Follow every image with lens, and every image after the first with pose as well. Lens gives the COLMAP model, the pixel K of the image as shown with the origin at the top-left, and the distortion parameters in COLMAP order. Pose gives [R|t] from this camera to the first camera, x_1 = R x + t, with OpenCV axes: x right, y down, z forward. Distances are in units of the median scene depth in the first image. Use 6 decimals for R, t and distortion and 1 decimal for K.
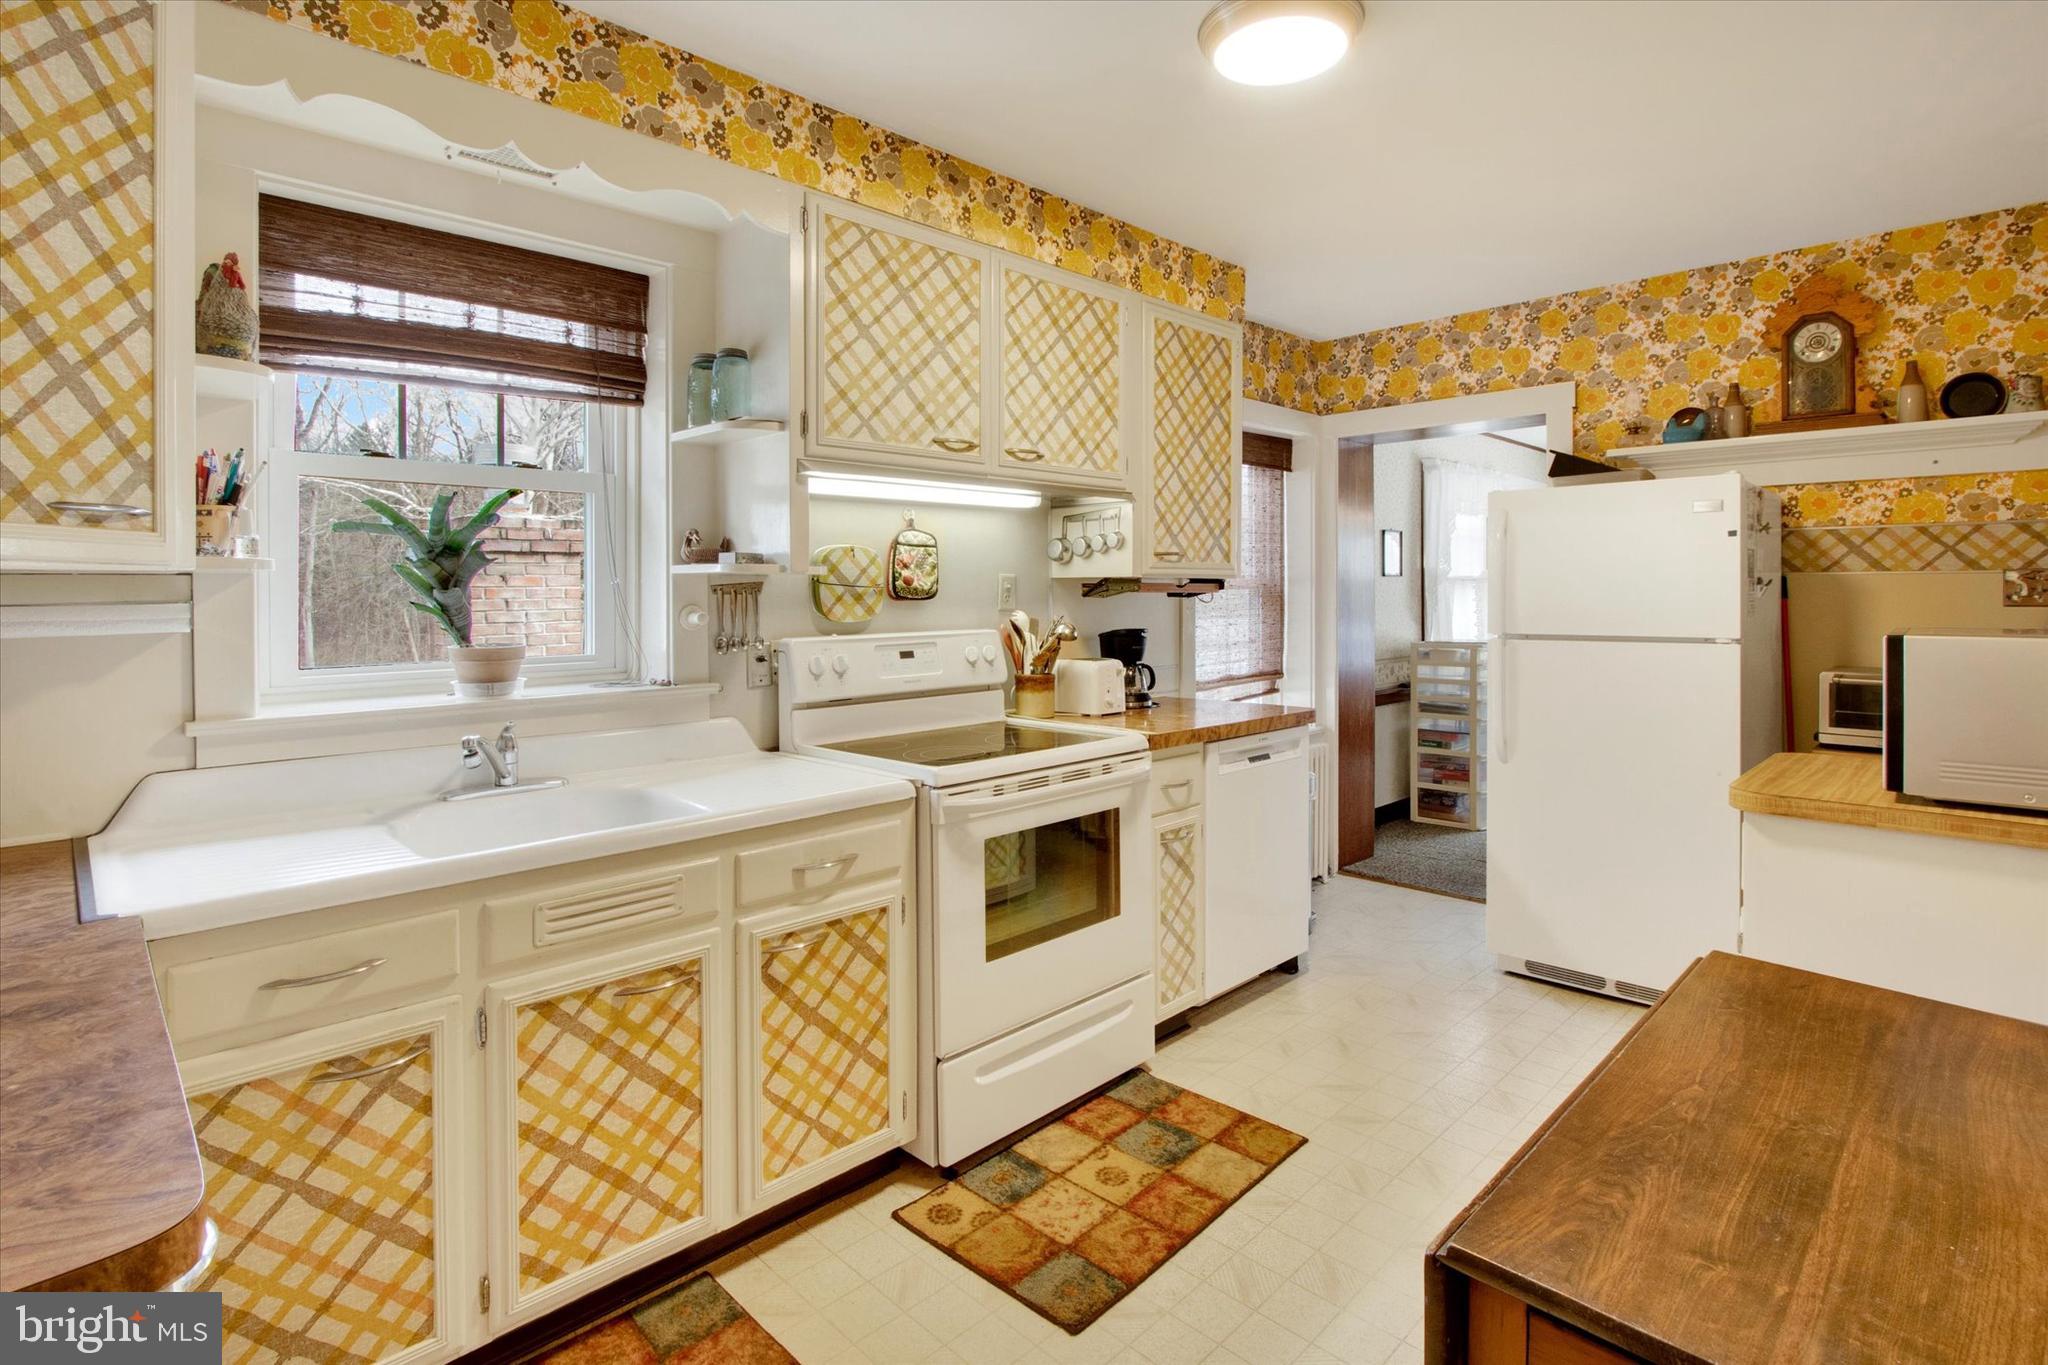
lens RADIAL K [[1000.4, 0, 1030.0], [0, 1000.4, 587.8], [0, 0, 1]] dist [-0.017636, 0.001558]
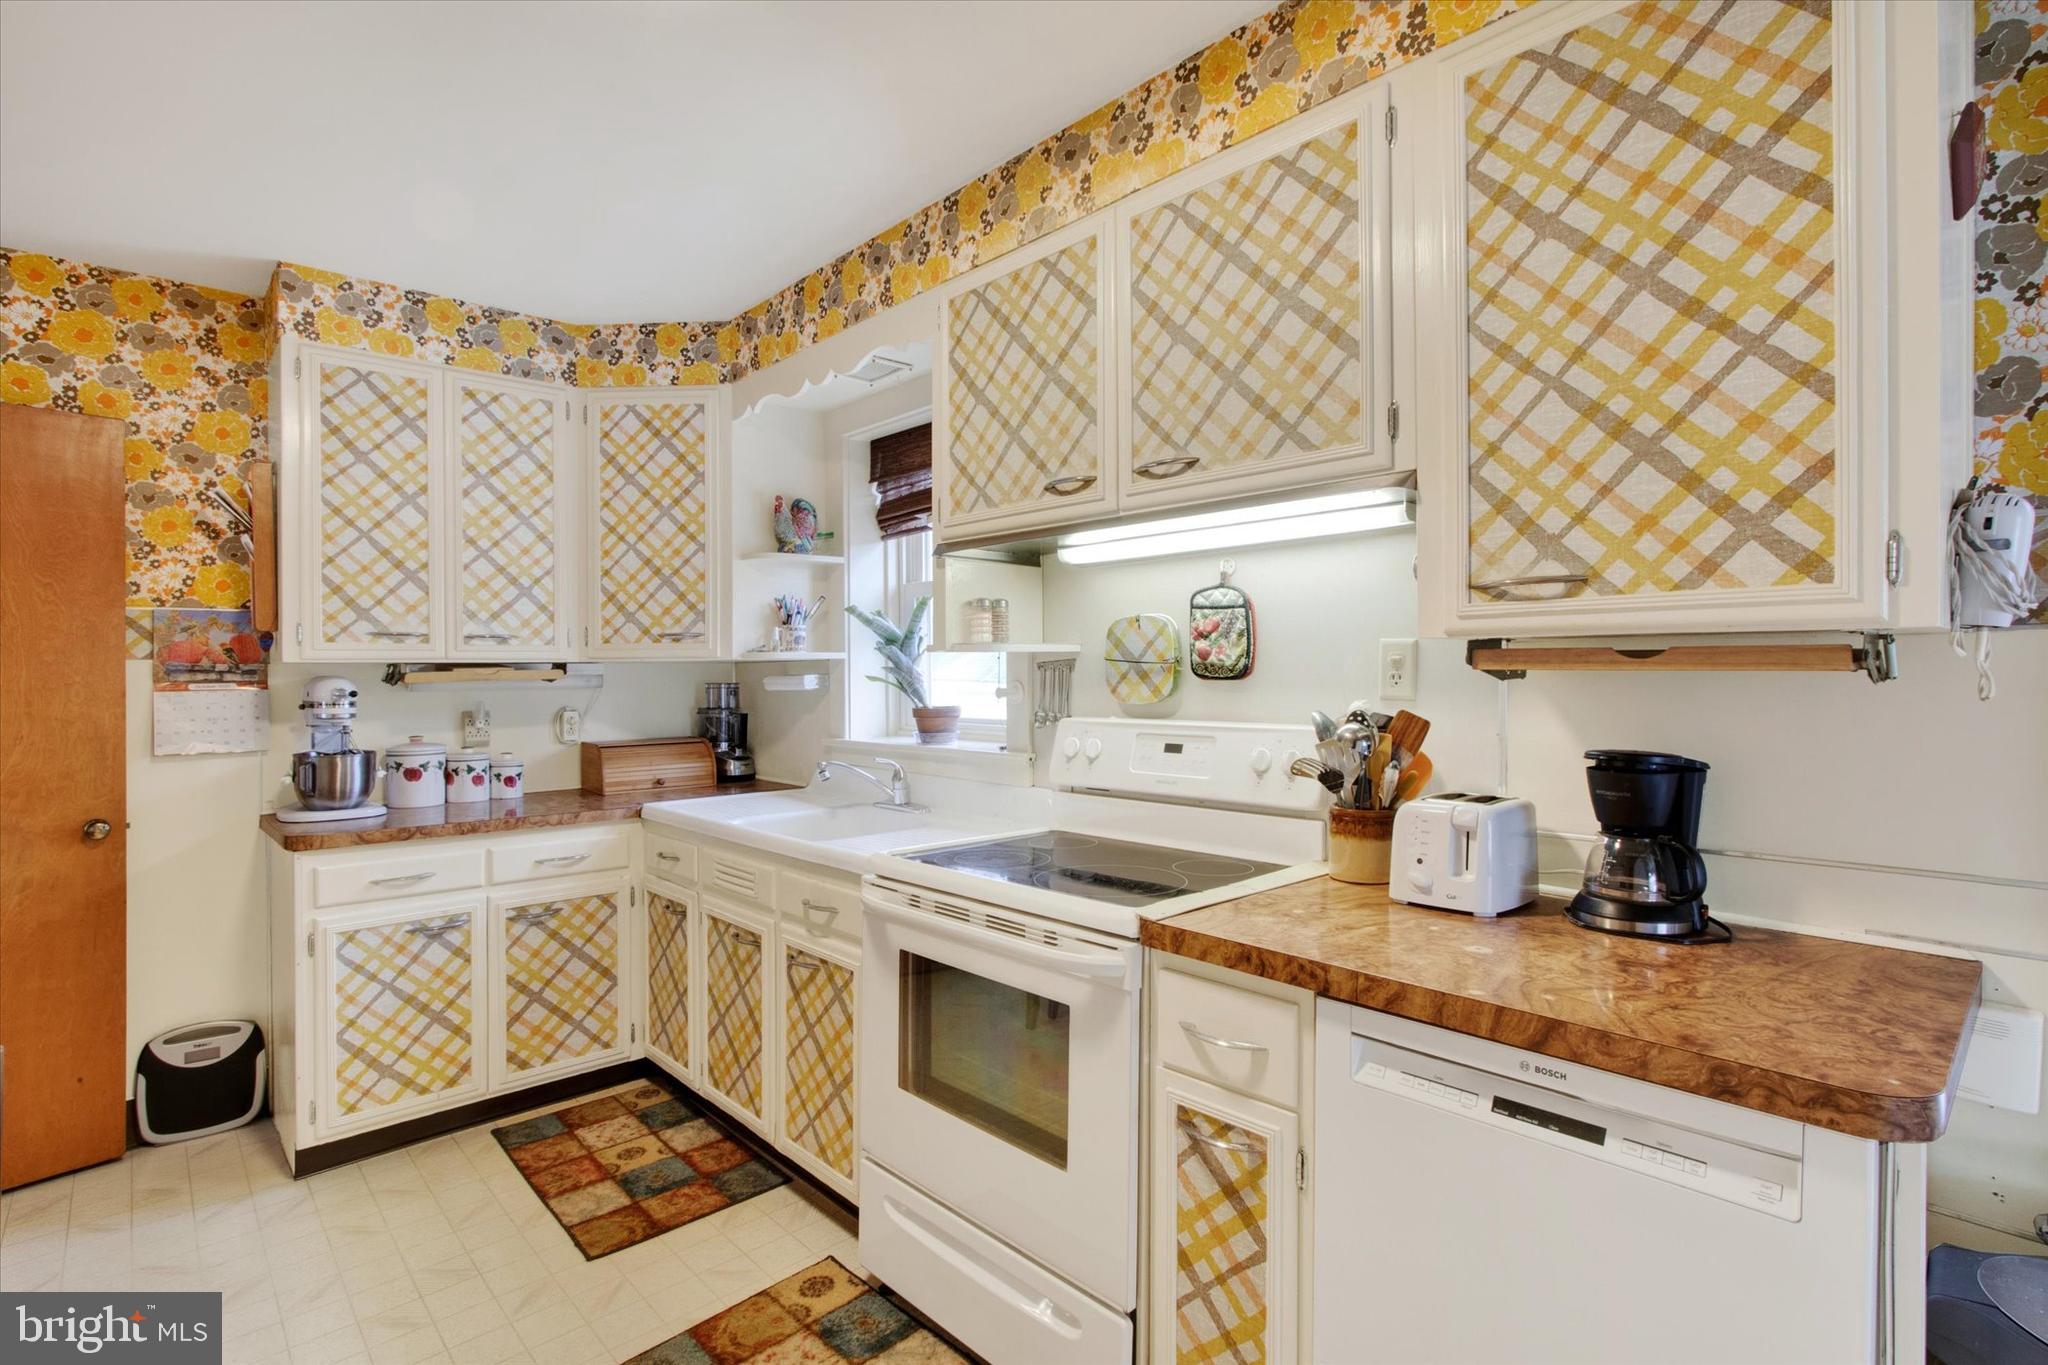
lens RADIAL K [[989.2, 0, 1027.8], [0, 989.2, 670.9], [0, 0, 1]] dist [-0.013595, 0.000102]
pose [[-0.028823, 0.003423, -0.999579, 0.985119], [0.007970, 0.999963, 0.003195, 0.003473], [0.999553, -0.007875, -0.028849, 1.353113]]
